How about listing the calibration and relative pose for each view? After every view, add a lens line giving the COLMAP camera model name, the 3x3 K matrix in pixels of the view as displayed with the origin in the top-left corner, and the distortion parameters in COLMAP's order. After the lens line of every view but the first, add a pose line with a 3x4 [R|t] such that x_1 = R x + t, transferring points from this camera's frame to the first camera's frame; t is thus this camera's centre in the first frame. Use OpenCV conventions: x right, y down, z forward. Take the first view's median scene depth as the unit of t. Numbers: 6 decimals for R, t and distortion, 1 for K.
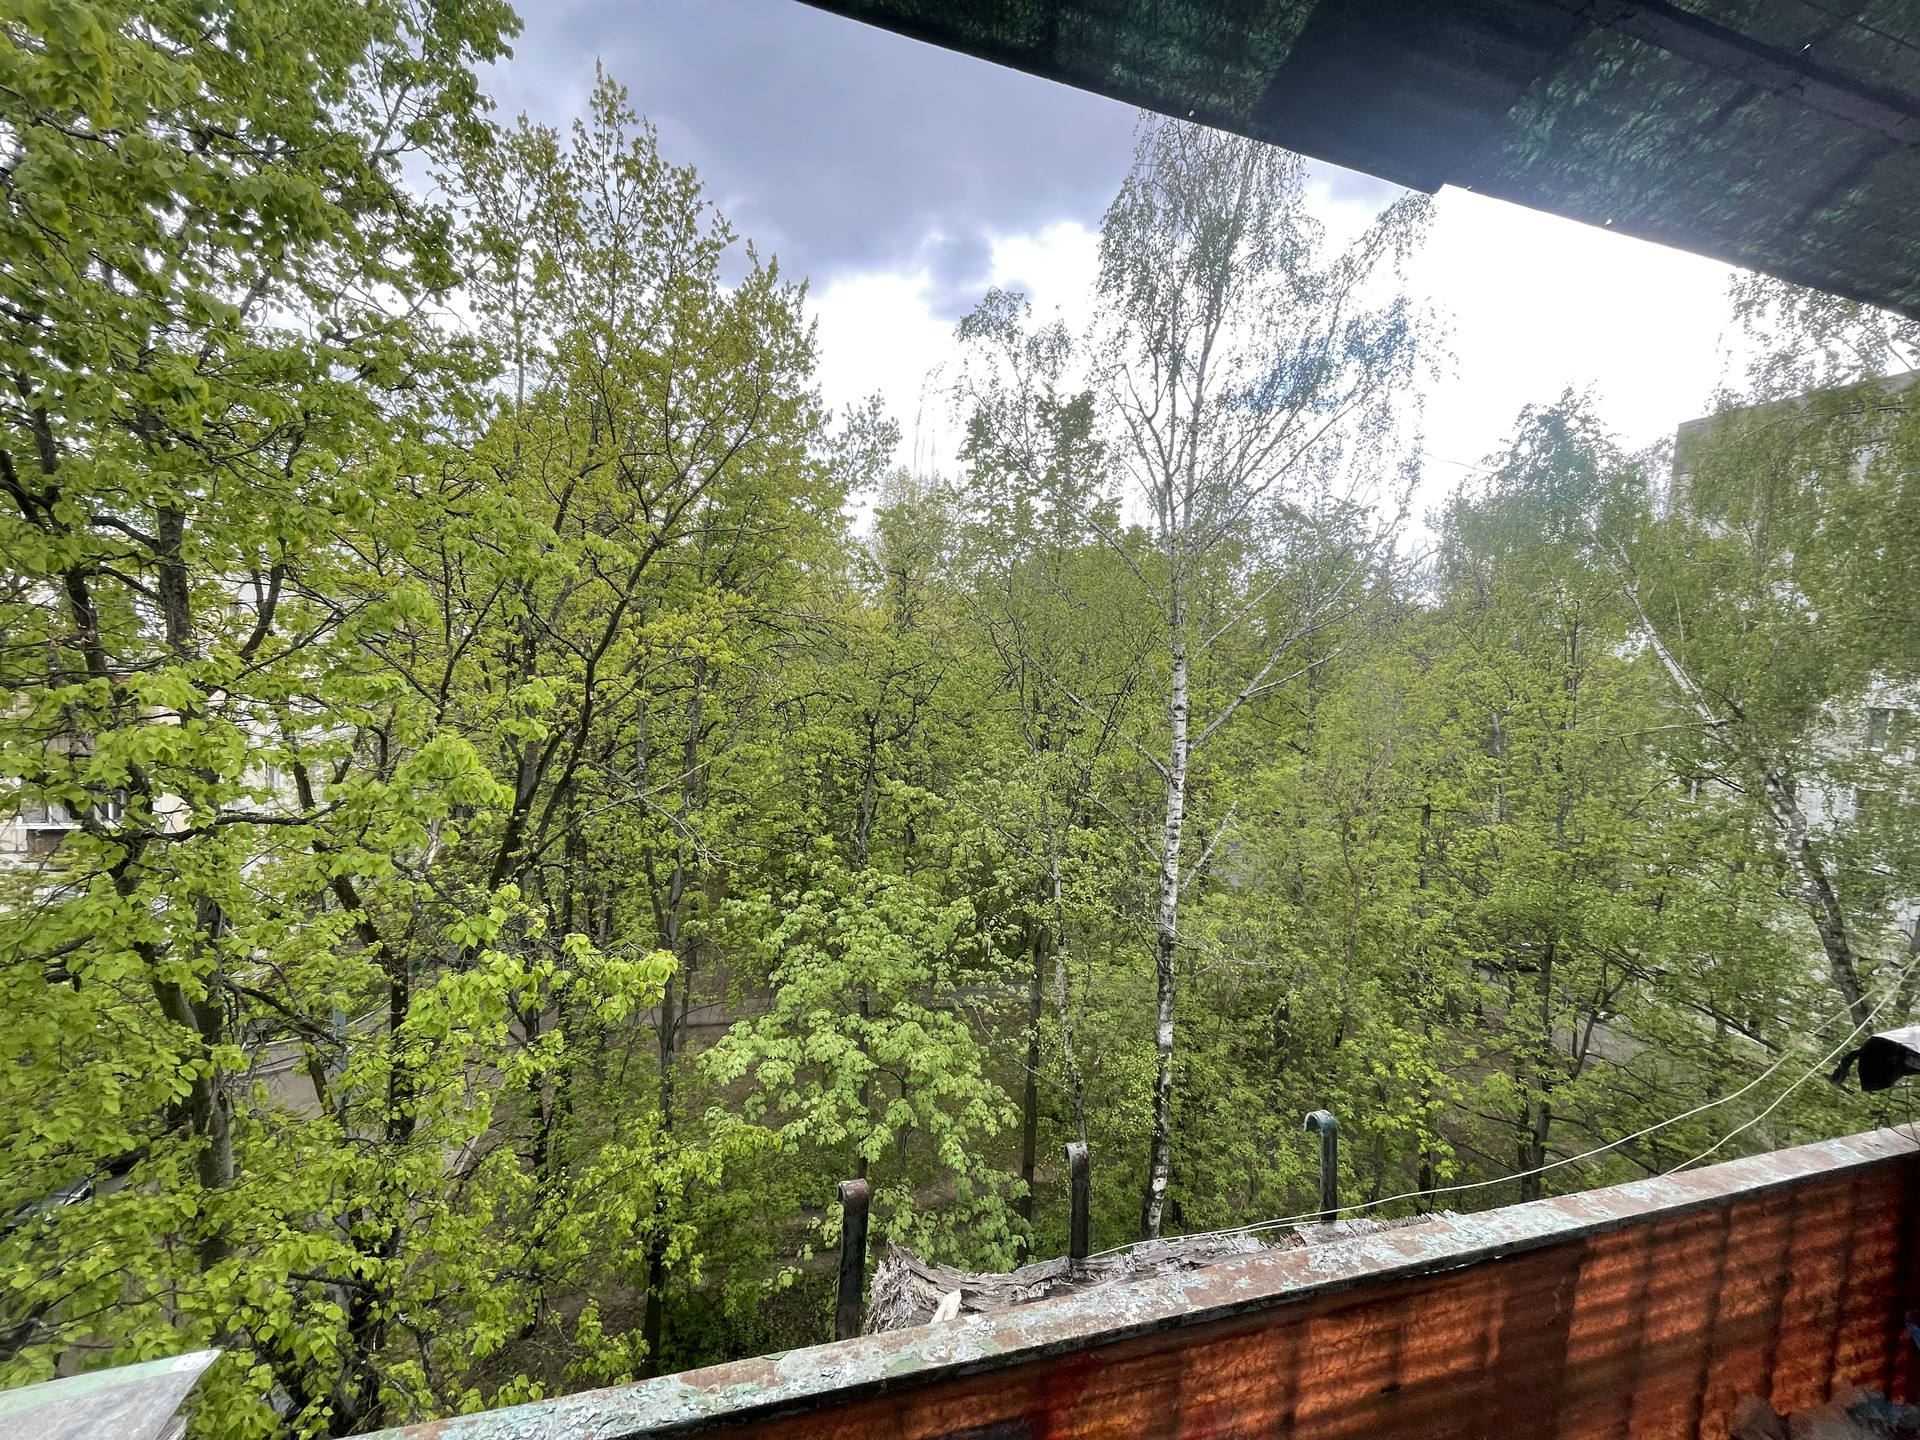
lens RADIAL K [[776.4, 0, 952.4], [0, 776.4, 712.2], [0, 0, 1]] dist [-0.000352, -0.001547]
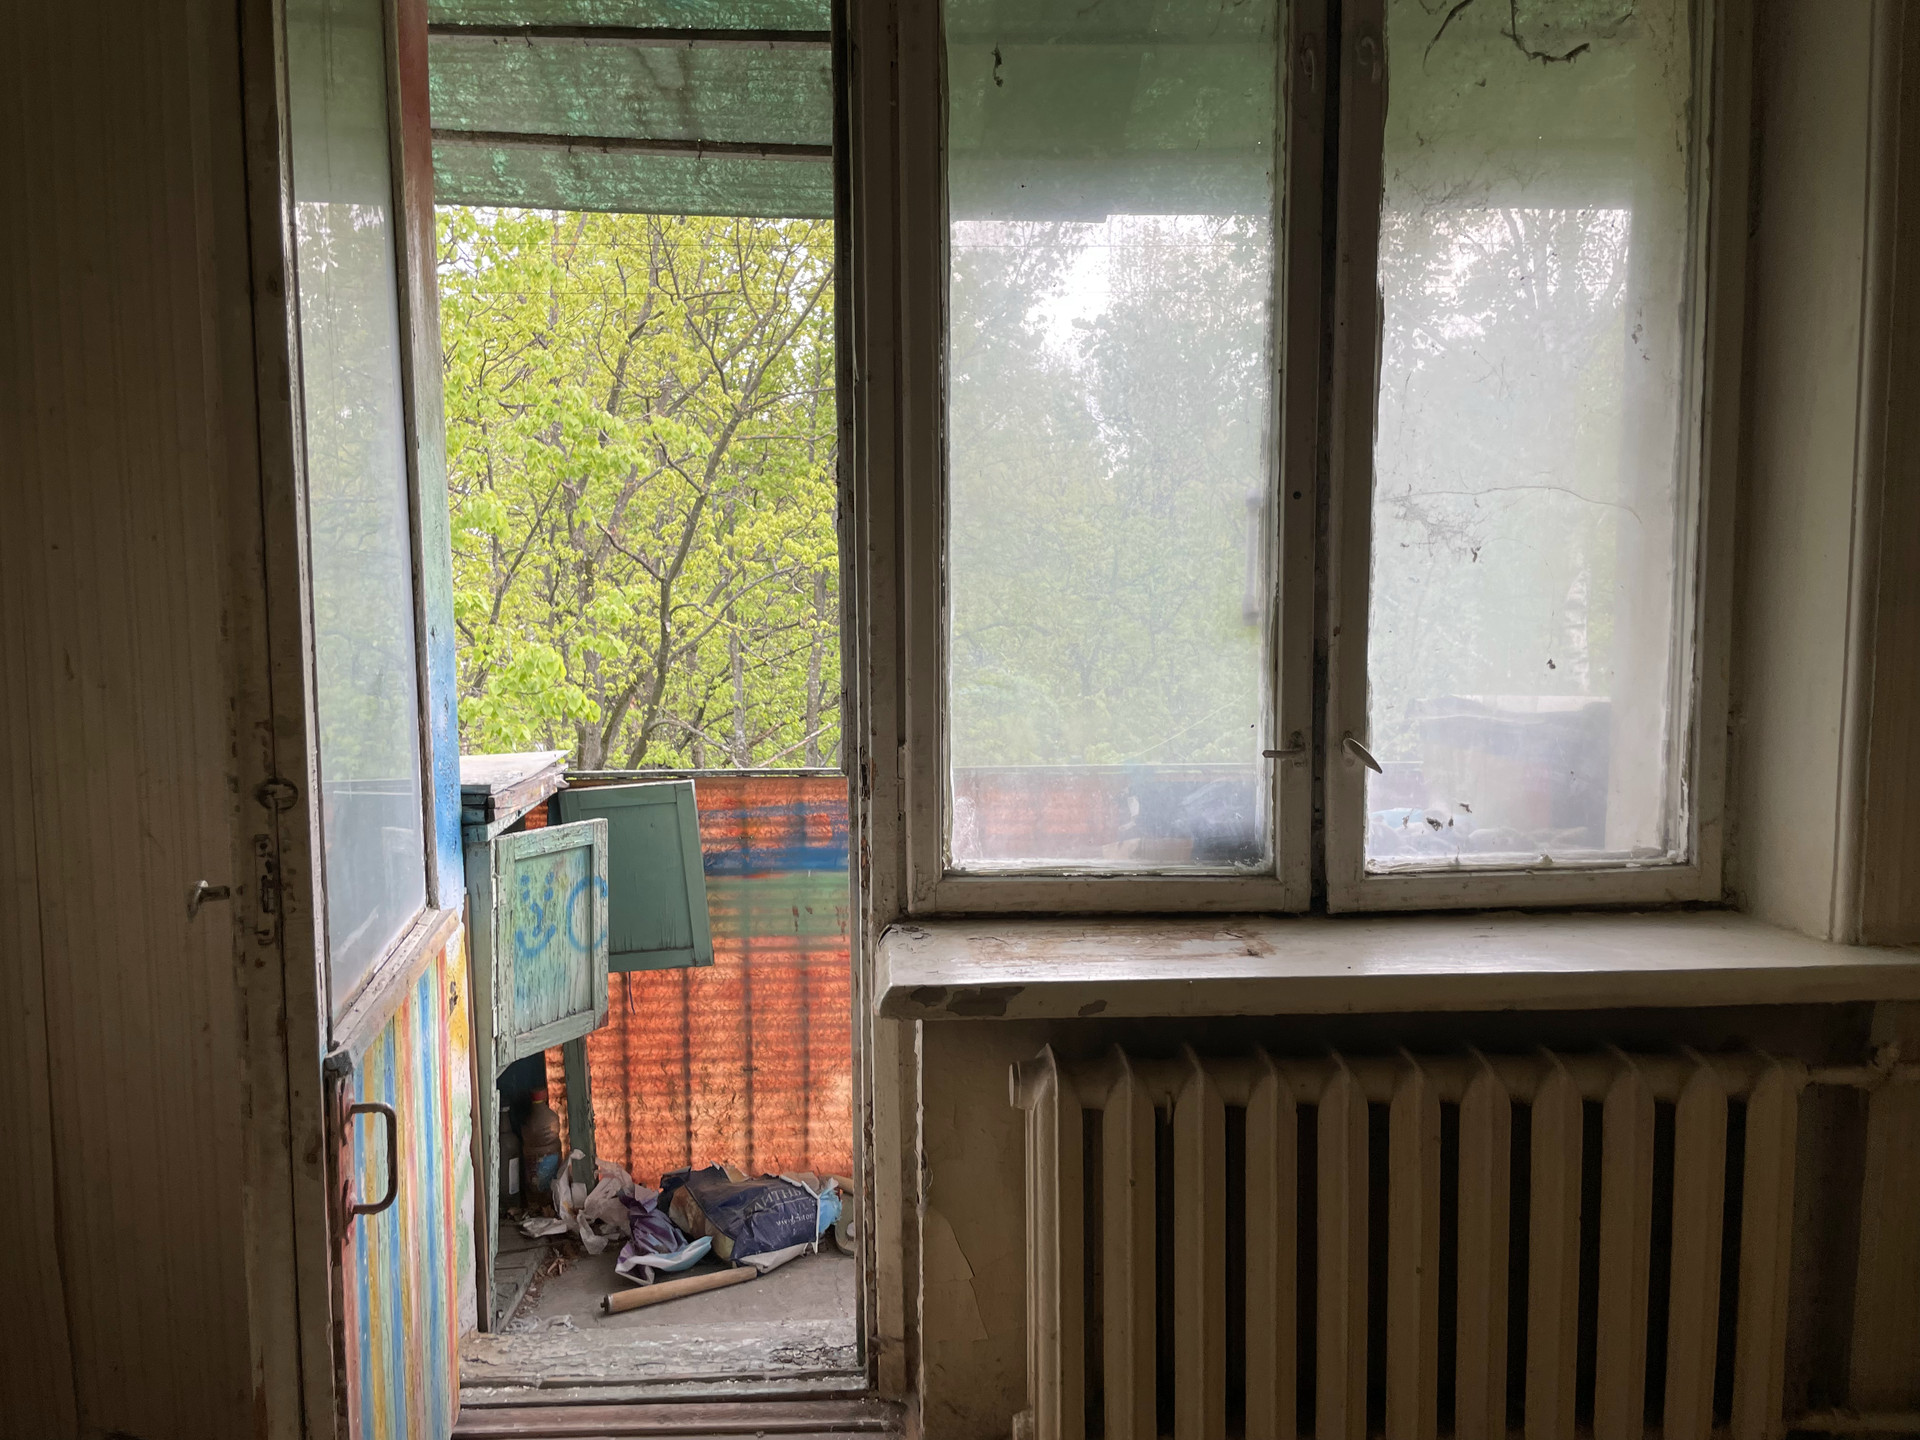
lens RADIAL K [[1470.3, 0, 958.0], [0, 1470.3, 722.9], [0, 0, 1]] dist [0.036132, -0.040584]
pose [[0.970241, -0.040373, -0.238751, 0.131043], [0.047196, 0.998623, 0.022926, 0.047665], [0.237496, -0.033512, 0.970810, -0.291238]]
